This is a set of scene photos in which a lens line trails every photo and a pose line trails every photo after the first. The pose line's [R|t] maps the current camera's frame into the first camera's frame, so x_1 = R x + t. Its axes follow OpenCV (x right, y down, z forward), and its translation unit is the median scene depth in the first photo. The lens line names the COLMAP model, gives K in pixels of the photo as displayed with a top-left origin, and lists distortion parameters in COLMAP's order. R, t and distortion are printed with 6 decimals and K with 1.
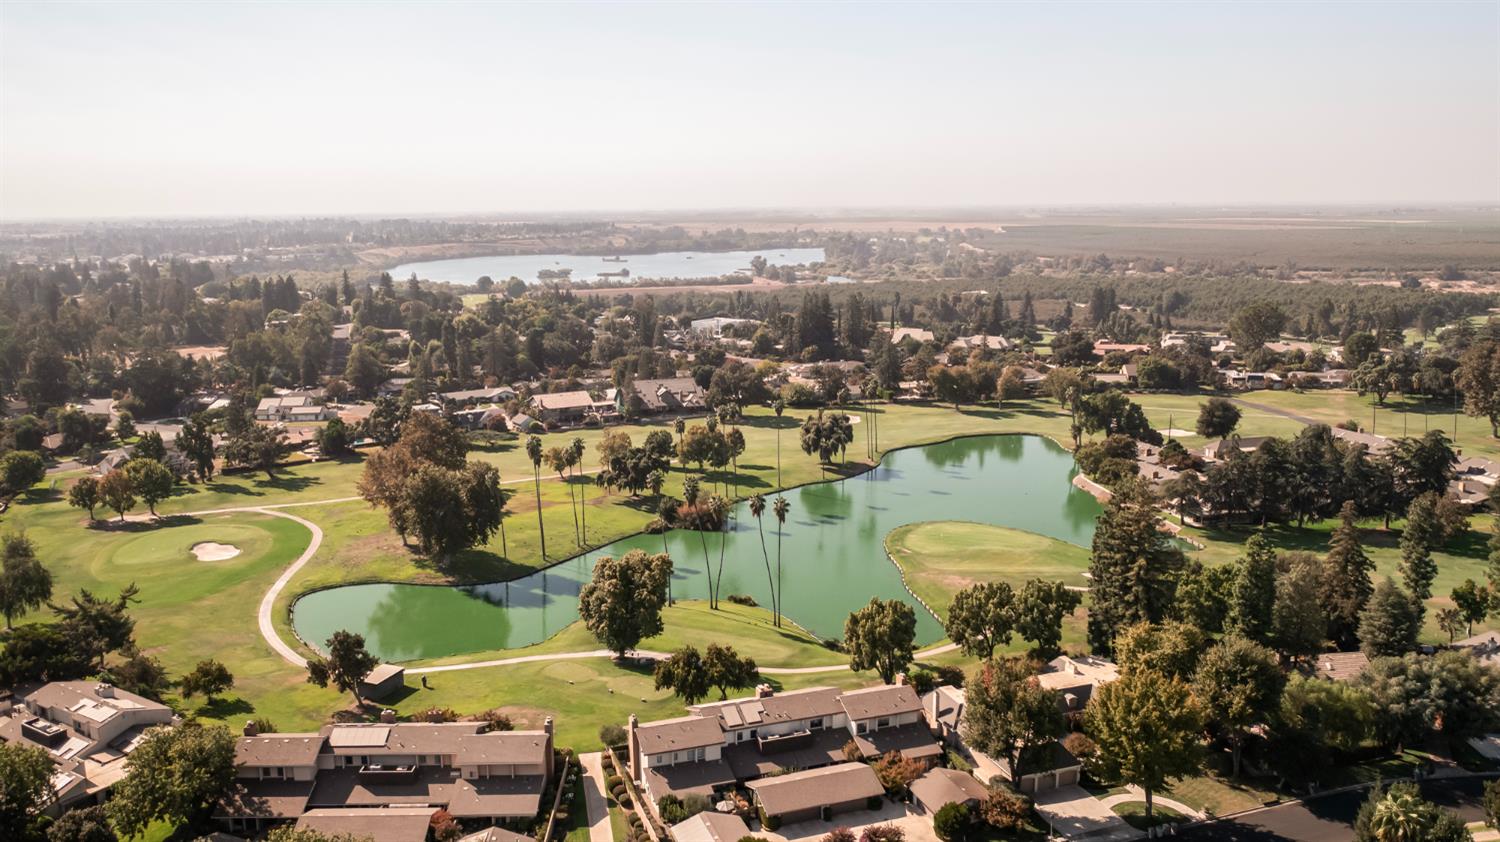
lens RADIAL K [[1197.5, 0, 750.0], [0, 1197.5, 421.0], [0, 0, 1]] dist [-0.019028, 0.004885]
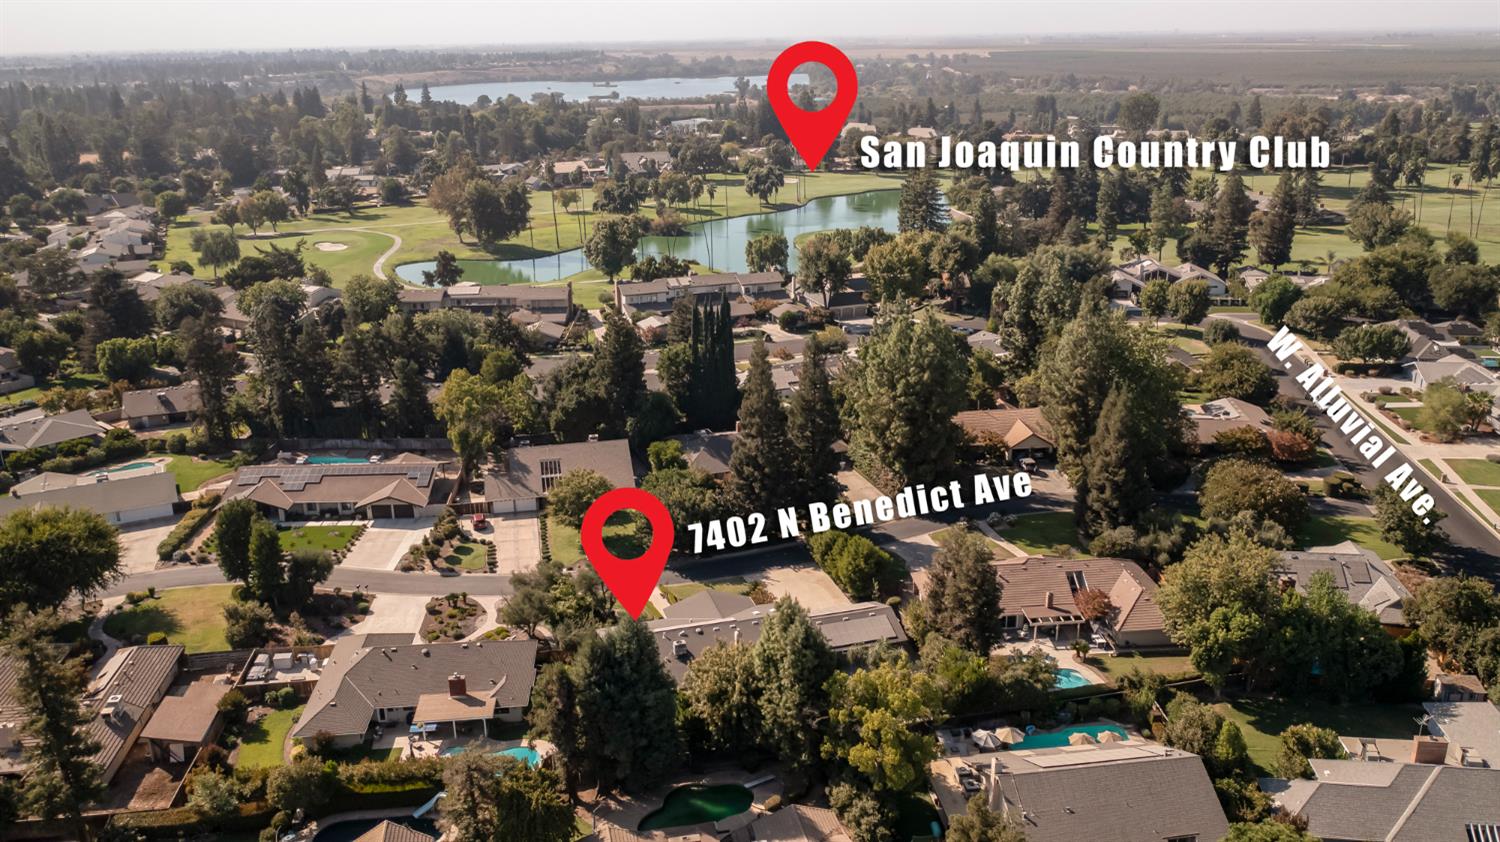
lens RADIAL K [[1197.5, 0, 750.0], [0, 1197.5, 421.0], [0, 0, 1]] dist [-0.019028, 0.004885]
pose [[0.999971, -0.006971, 0.002922, 0.022130], [0.006521, 0.991102, 0.132943, 0.052094], [-0.003823, -0.132920, 0.991119, -0.187716]]
